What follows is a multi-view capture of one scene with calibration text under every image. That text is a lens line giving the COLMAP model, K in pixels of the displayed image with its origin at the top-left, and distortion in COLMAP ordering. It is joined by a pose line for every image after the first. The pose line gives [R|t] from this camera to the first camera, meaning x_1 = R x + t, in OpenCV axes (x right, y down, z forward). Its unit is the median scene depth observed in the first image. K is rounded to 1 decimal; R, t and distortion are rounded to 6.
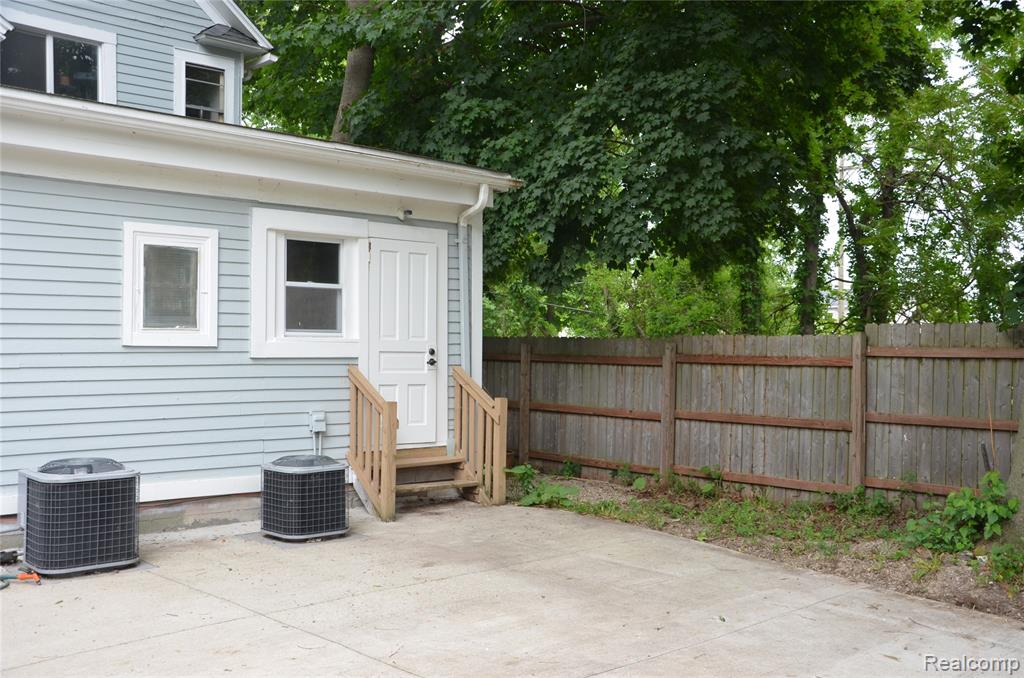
lens RADIAL K [[1059.3, 0, 511.7], [0, 1059.3, 340.3], [0, 0, 1]] dist [-0.006850, 0.000000]
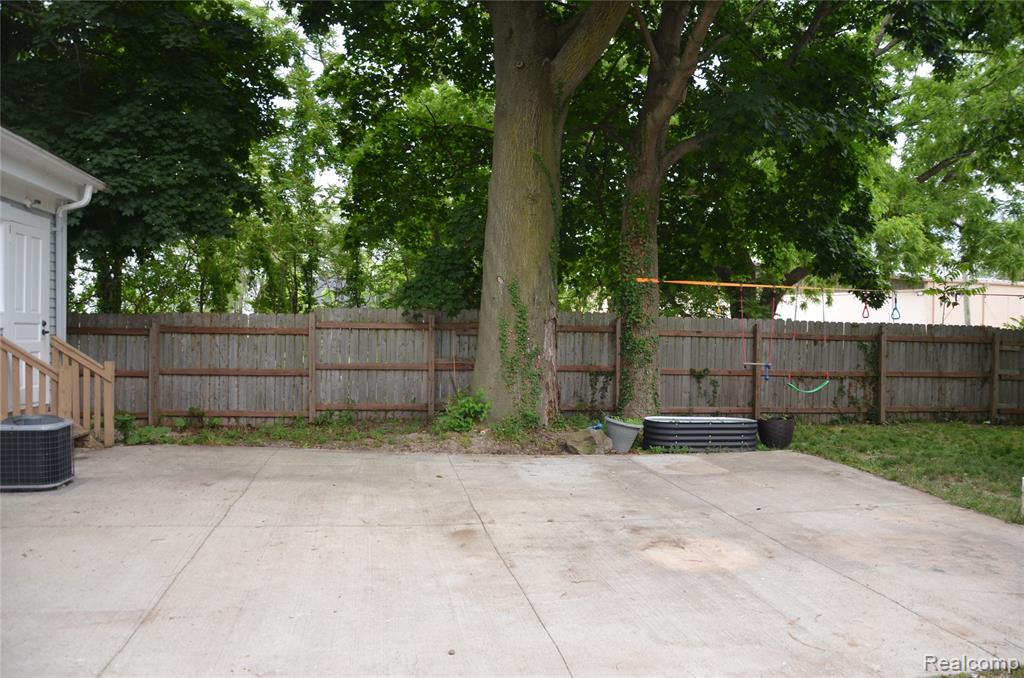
lens RADIAL K [[804.9, 0, 512.3], [0, 804.9, 339.5], [0, 0, 1]] dist [-0.139920, 0.083072]
pose [[0.541191, -0.009875, 0.840841, -0.480190], [-0.013973, 0.999687, 0.020734, 0.003655], [-0.840783, -0.022970, 0.540884, 0.103319]]
